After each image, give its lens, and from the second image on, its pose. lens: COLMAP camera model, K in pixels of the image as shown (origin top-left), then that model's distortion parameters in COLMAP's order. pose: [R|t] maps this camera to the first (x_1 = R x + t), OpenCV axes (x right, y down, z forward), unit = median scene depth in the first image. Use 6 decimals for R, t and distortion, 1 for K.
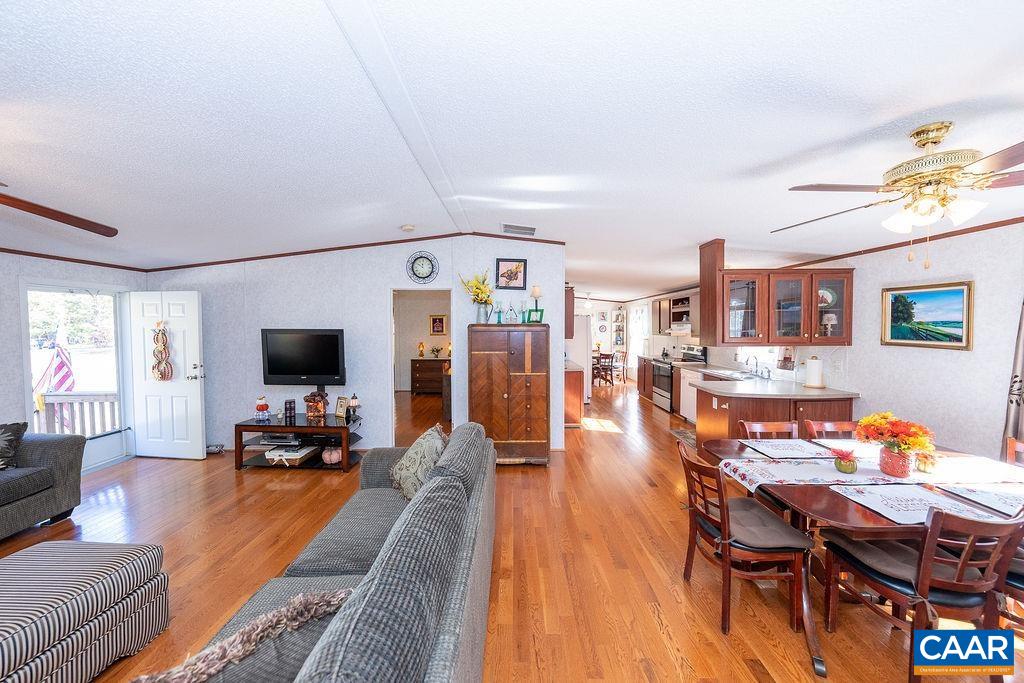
lens RADIAL K [[348.5, 0, 512.4], [0, 348.5, 336.3], [0, 0, 1]] dist [-0.004756, 0.000035]
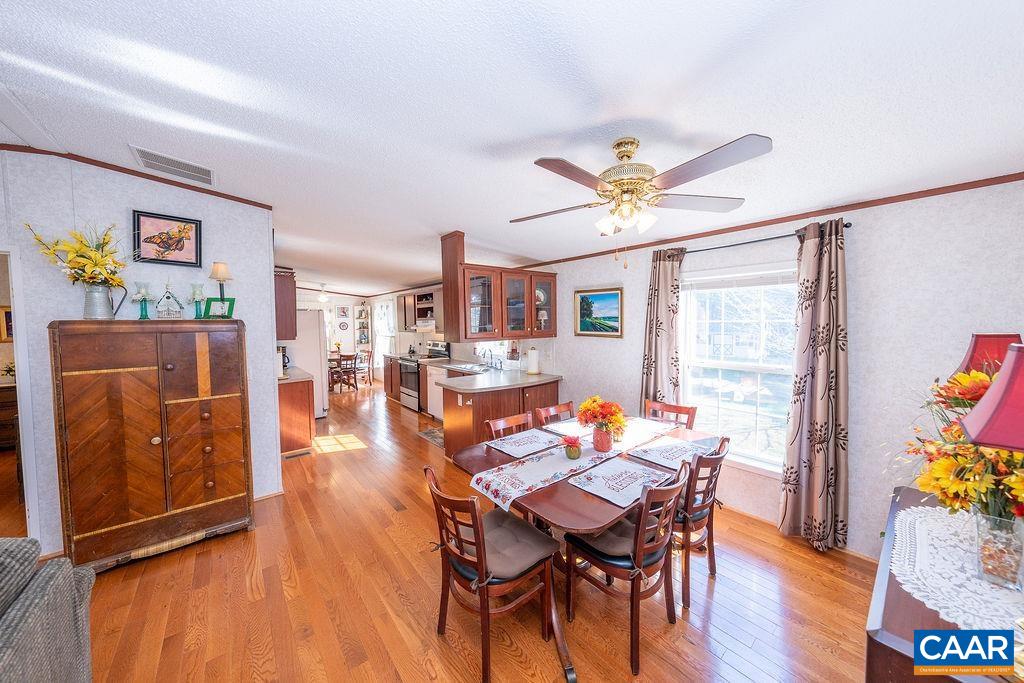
lens RADIAL K [[346.1, 0, 513.0], [0, 346.1, 336.1], [0, 0, 1]] dist [-0.004803, 0.001349]
pose [[0.767506, -0.032072, 0.640239, 0.082202], [0.026949, 0.999479, 0.017763, -0.002003], [-0.640475, 0.003620, 0.767971, 0.162717]]
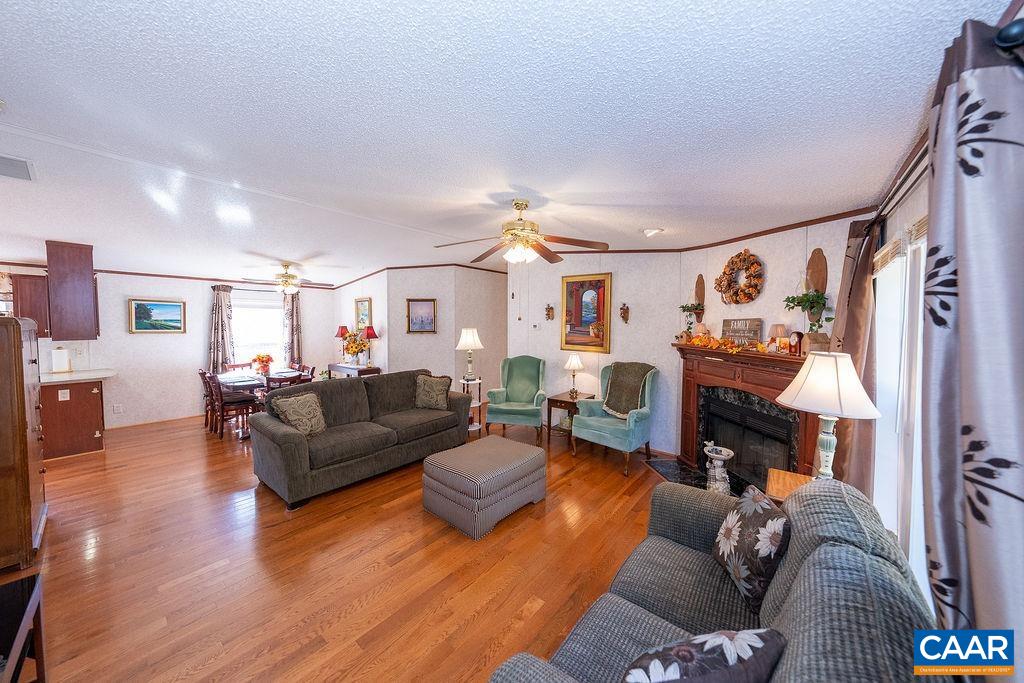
lens RADIAL K [[346.1, 0, 513.0], [0, 346.1, 336.1], [0, 0, 1]] dist [-0.004803, 0.001349]
pose [[-0.772493, -0.025476, 0.634512, -1.183519], [0.016161, 0.998083, 0.059749, -0.026902], [-0.634818, 0.056410, -0.770600, 0.981975]]
